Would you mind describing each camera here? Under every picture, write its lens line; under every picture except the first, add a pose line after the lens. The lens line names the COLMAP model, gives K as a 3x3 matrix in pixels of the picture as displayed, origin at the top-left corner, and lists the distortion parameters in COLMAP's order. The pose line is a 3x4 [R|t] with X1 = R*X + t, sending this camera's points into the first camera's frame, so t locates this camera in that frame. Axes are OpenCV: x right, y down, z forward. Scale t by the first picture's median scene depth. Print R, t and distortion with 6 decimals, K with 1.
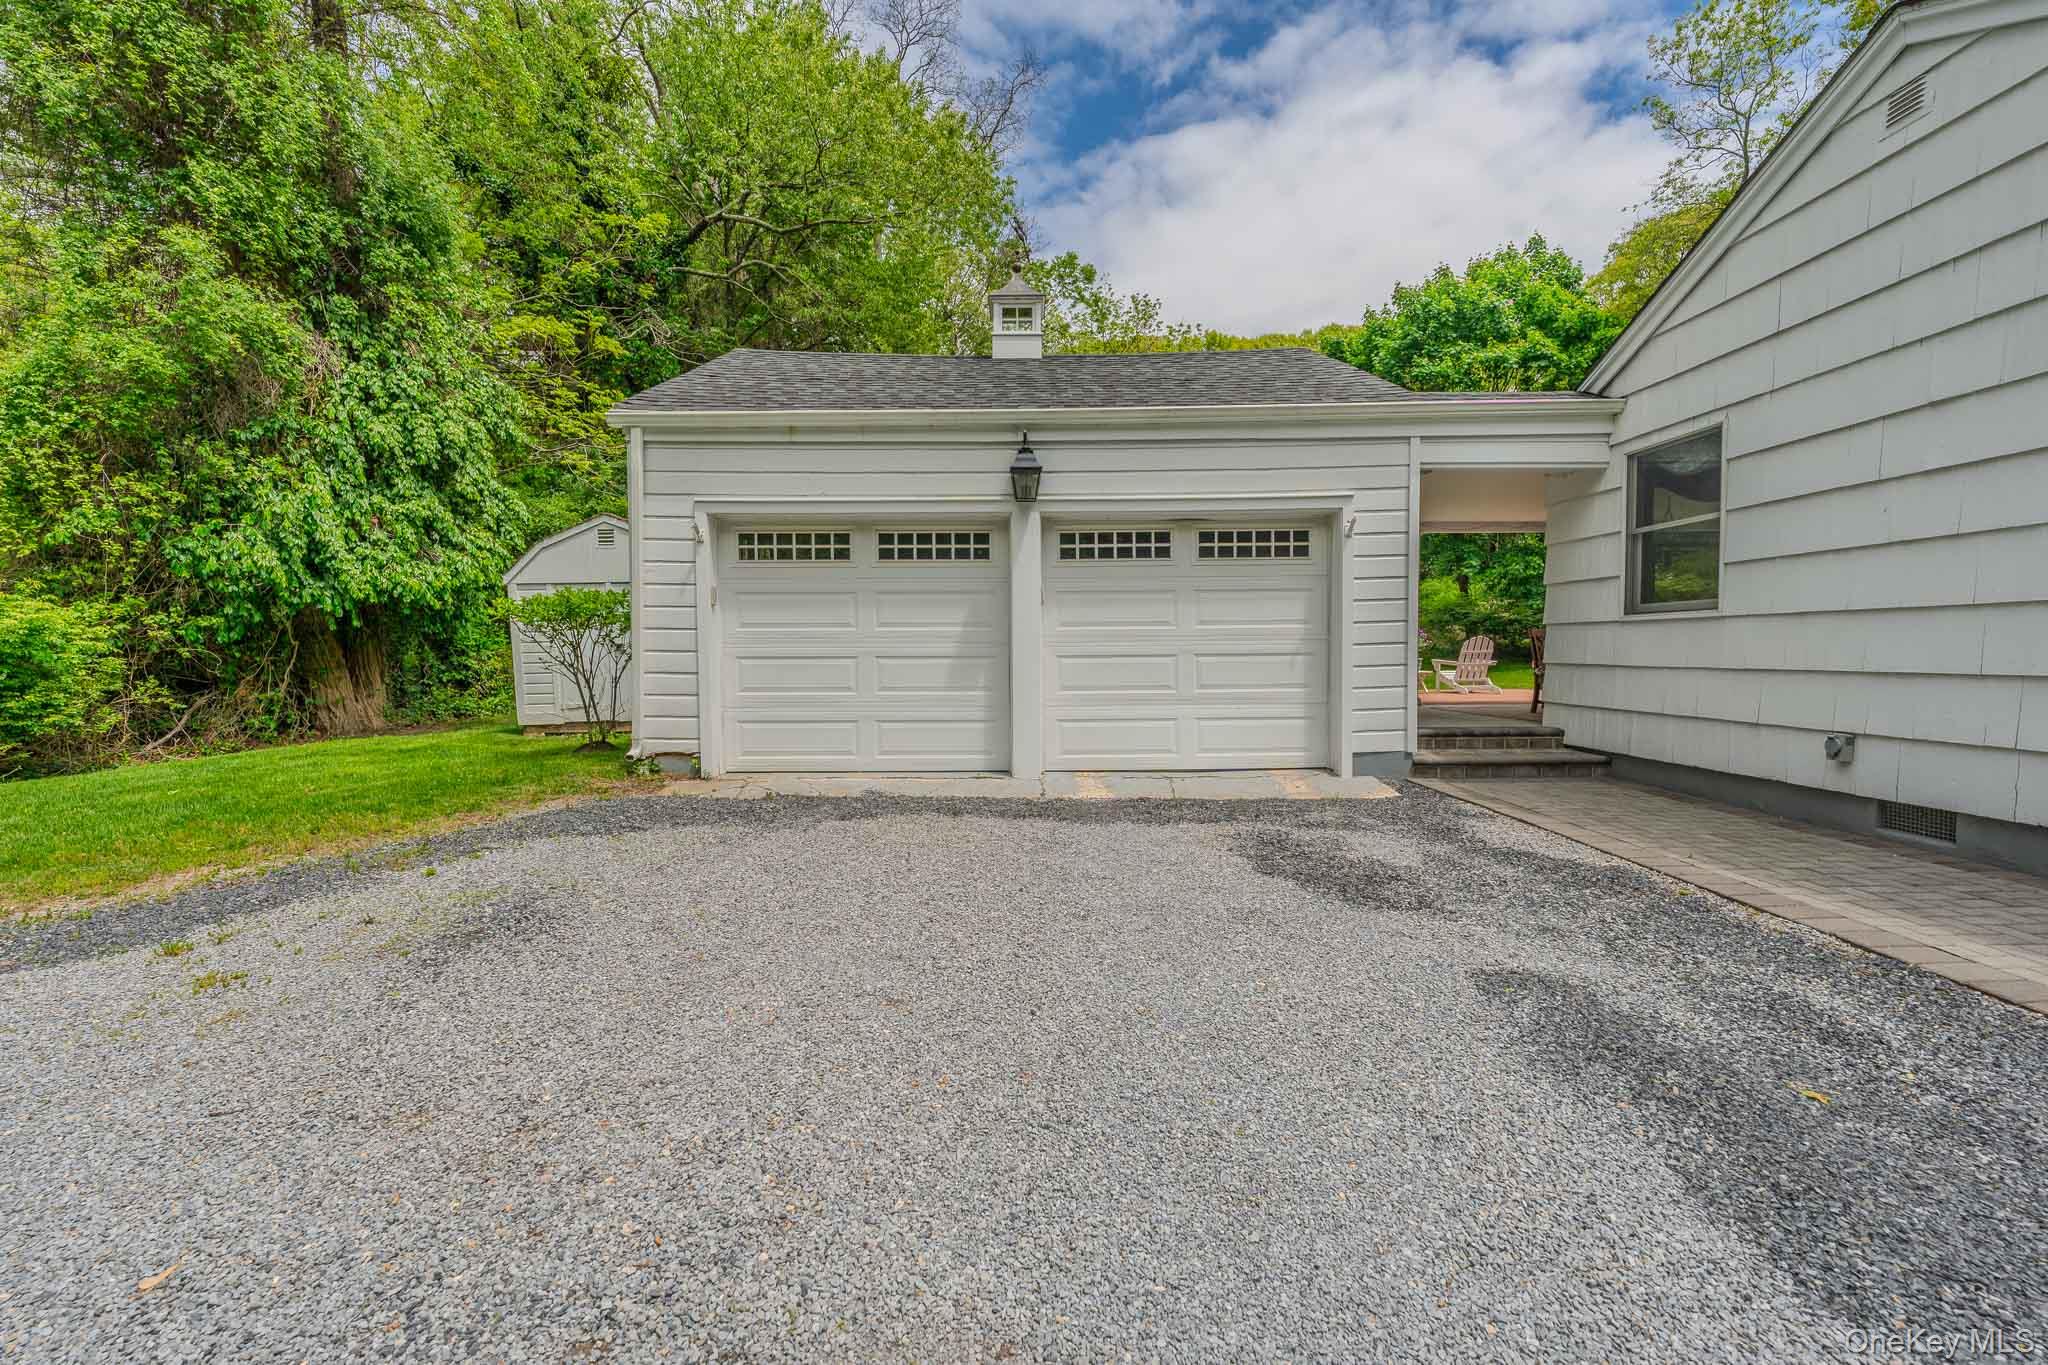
lens RADIAL K [[824.4, 0, 1023.2], [0, 824.4, 684.1], [0, 0, 1]] dist [-0.003920, -0.000522]
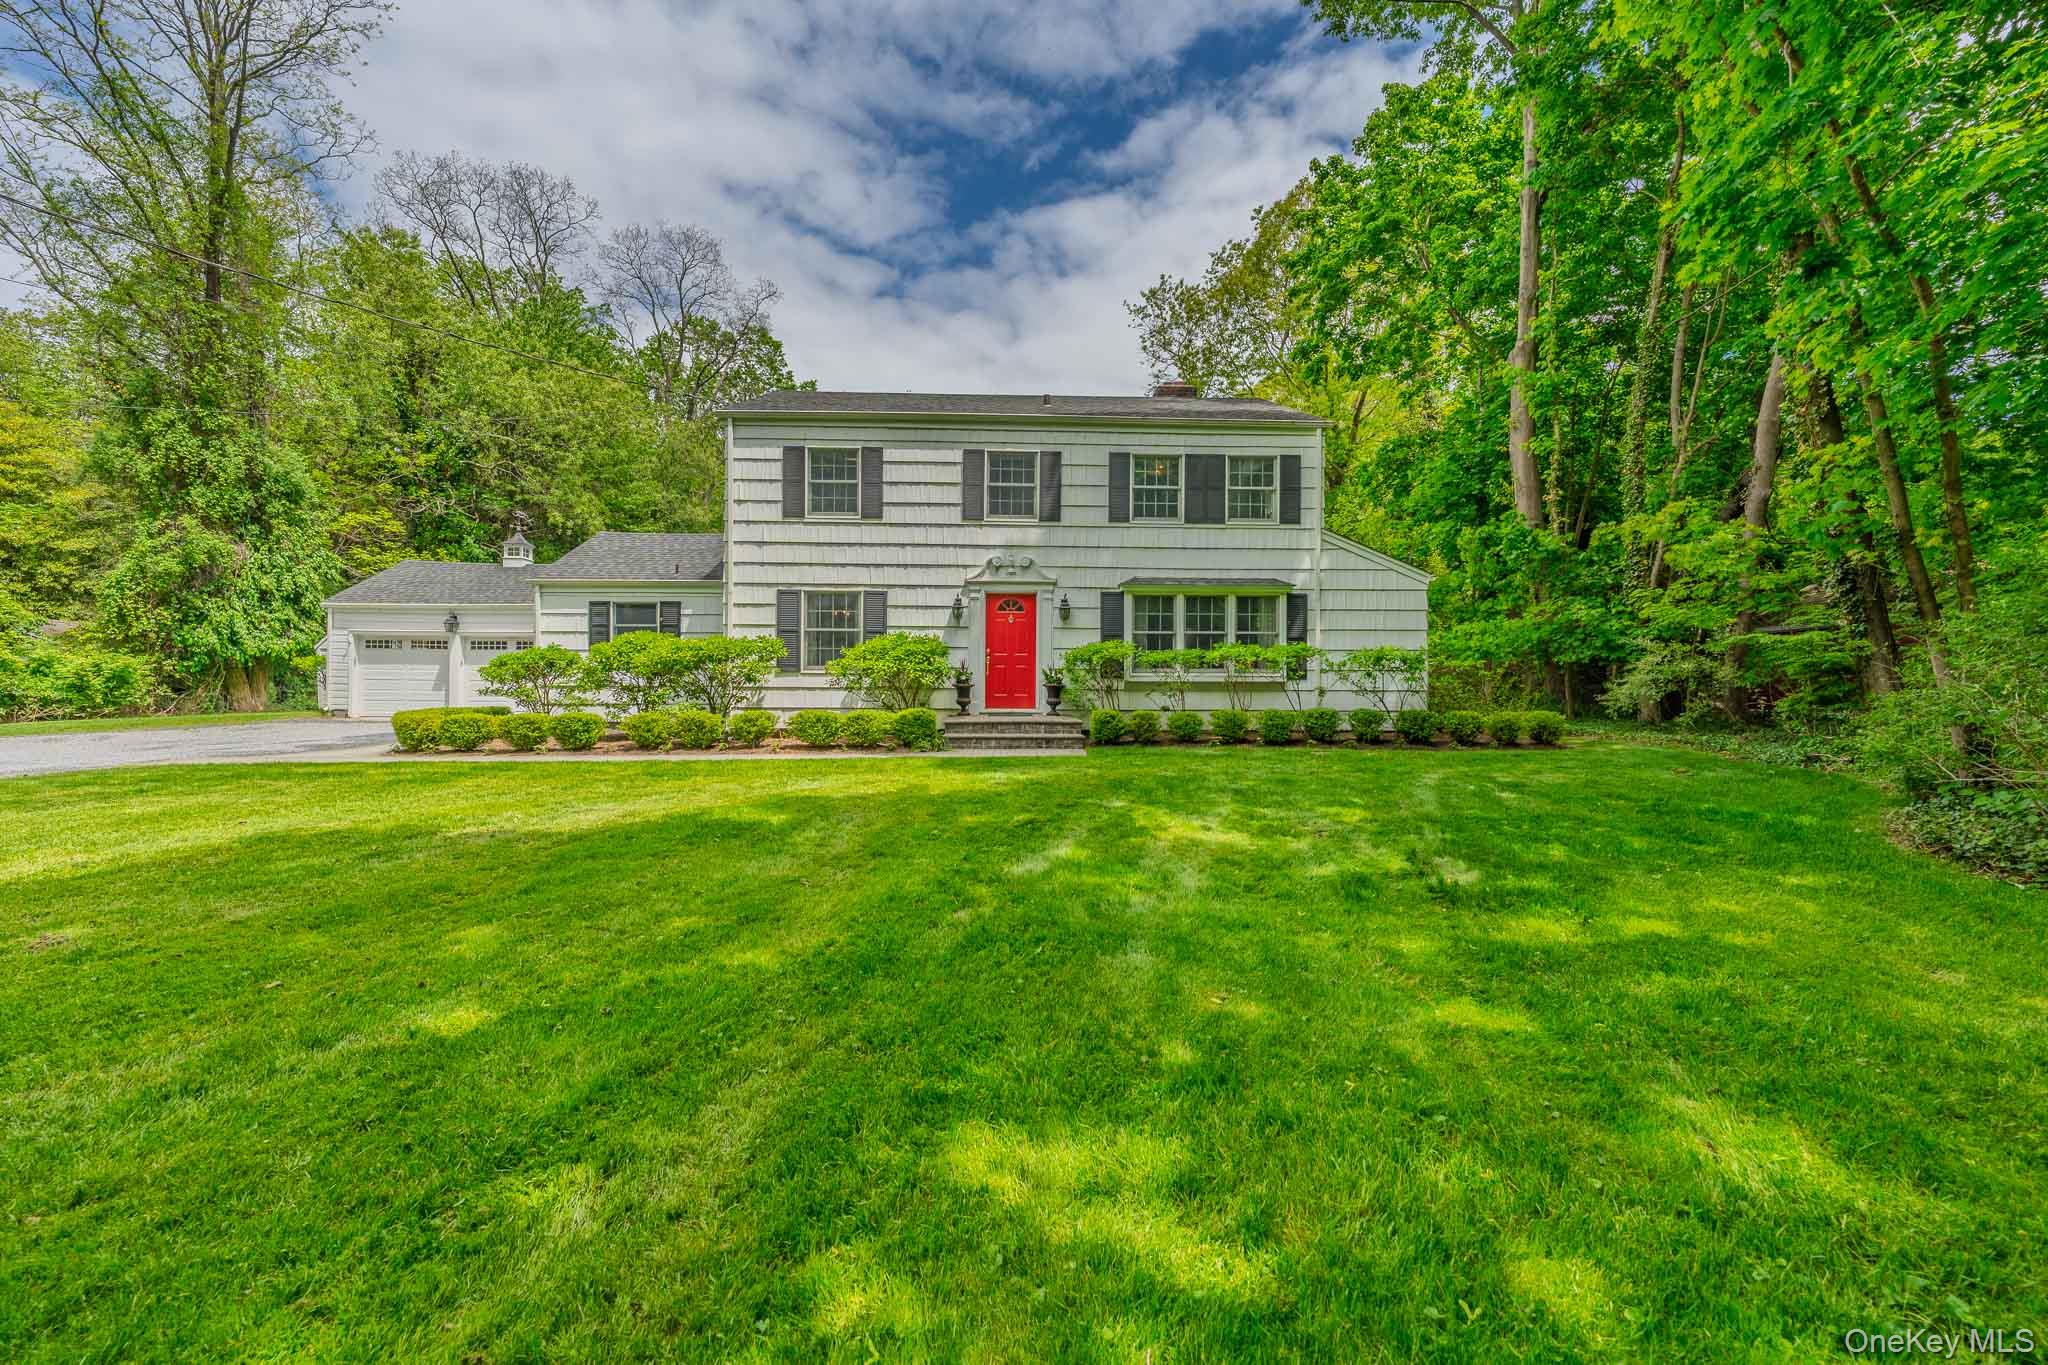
lens RADIAL K [[824.4, 0, 1023.2], [0, 824.4, 684.1], [0, 0, 1]] dist [-0.003920, -0.000522]
pose [[0.999411, 0.014662, 0.031030, 1.463546], [-0.013233, 0.998864, -0.045787, 0.067501], [-0.031666, 0.045349, 0.998469, -1.561553]]
